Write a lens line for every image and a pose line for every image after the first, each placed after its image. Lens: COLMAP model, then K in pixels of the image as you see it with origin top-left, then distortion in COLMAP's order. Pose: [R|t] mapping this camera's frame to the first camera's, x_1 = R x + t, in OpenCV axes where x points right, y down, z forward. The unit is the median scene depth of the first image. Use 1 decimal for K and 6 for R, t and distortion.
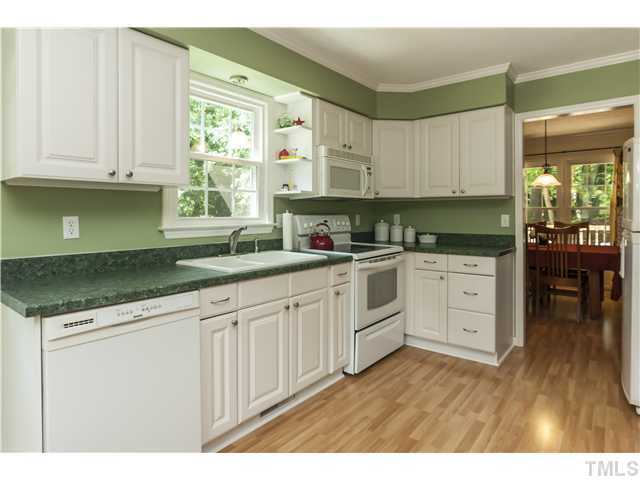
lens RADIAL K [[378.9, 0, 319.7], [0, 378.9, 213.7], [0, 0, 1]] dist [-0.004352, -0.000442]
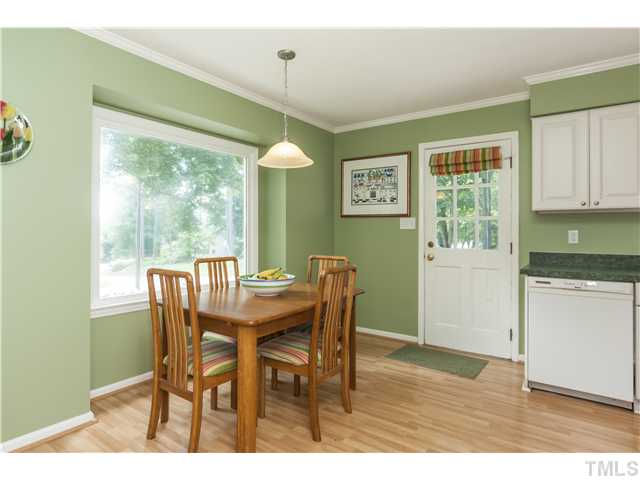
lens RADIAL K [[357.4, 0, 320.0], [0, 357.4, 240.0], [0, 0, 1]] dist [-0.001988, -0.000264]
pose [[0.069058, 0.026448, -0.997262, 0.705168], [-0.006151, 0.999641, 0.026085, 0.013178], [0.997594, 0.004333, 0.069195, -0.188858]]
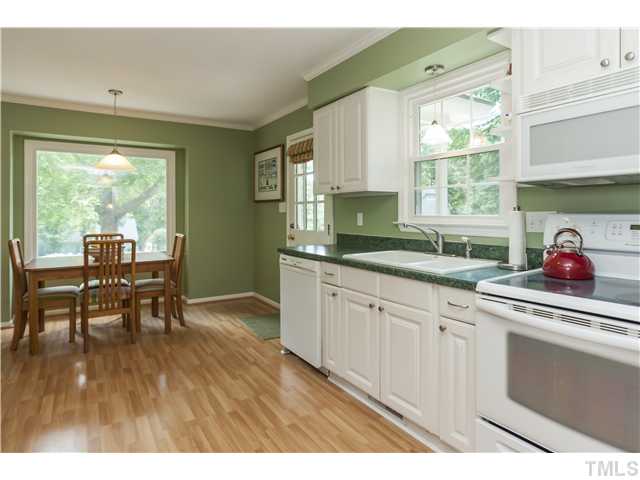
lens RADIAL K [[378.9, 0, 319.7], [0, 378.9, 213.7], [0, 0, 1]] dist [-0.004352, -0.000442]
pose [[-0.332957, 0.004796, -0.942930, 0.889483], [0.001584, 0.999988, 0.004527, 0.001363], [0.942941, 0.000013, -0.332961, 1.195138]]
